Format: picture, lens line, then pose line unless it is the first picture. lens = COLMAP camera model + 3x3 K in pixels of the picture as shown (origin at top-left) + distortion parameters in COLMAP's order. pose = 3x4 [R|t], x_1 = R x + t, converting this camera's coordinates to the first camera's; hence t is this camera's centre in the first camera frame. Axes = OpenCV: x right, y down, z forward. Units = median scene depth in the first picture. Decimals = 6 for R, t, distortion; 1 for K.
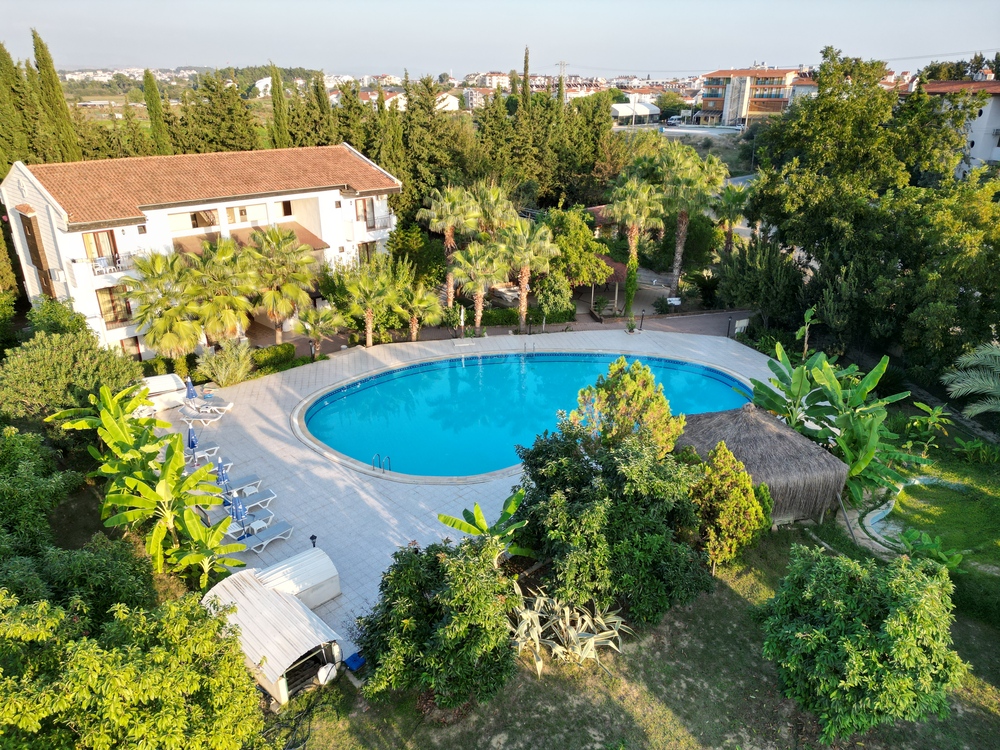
lens RADIAL K [[701.6, 0, 499.8], [0, 701.6, 378.7], [0, 0, 1]] dist [0.040430, -0.017642]
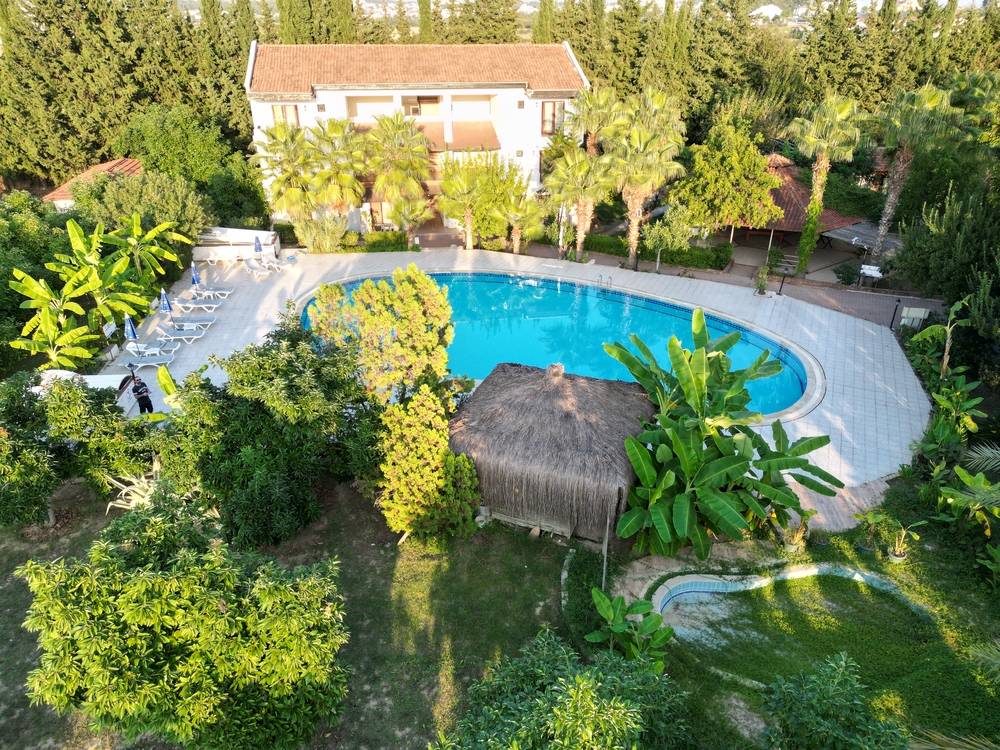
lens RADIAL K [[701.6, 0, 502.3], [0, 701.6, 379.2], [0, 0, 1]] dist [0.040430, -0.017642]
pose [[0.792952, 0.276948, -0.542703, 0.427136], [-0.234847, 0.960825, 0.147183, -0.025321], [0.562205, 0.010743, 0.826928, 0.216058]]
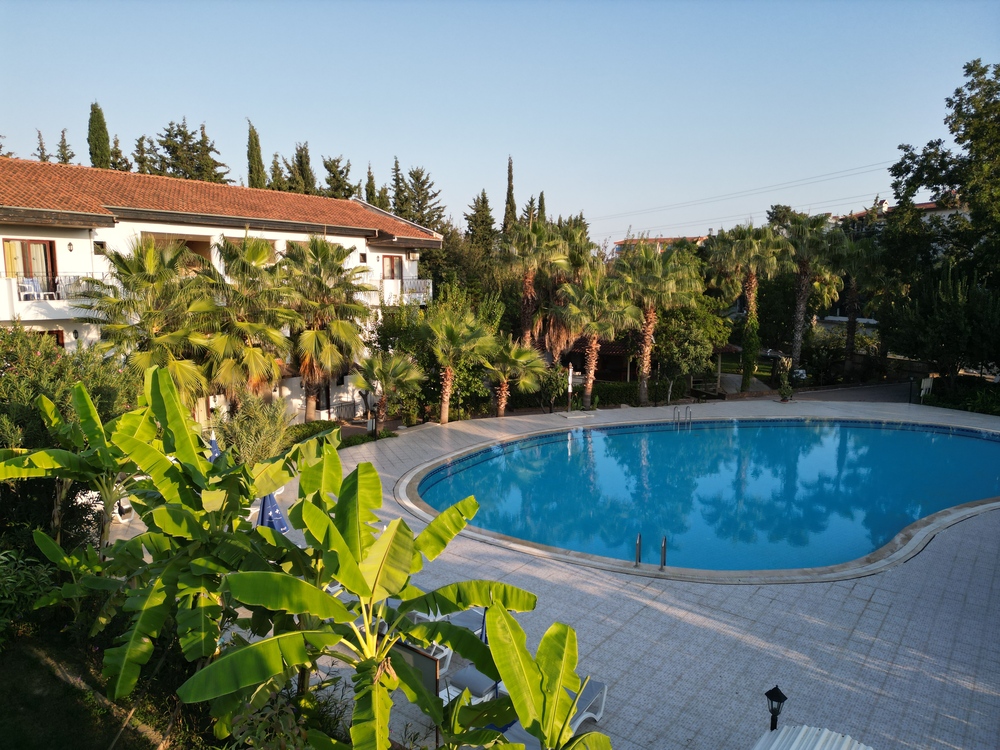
lens RADIAL K [[701.6, 0, 503.1], [0, 701.6, 375.9], [0, 0, 1]] dist [0.040430, -0.017642]
pose [[0.986548, -0.018889, 0.162379, -0.232670], [0.059461, 0.966727, -0.248804, 0.078638], [-0.152277, 0.255113, 0.954845, 0.331954]]
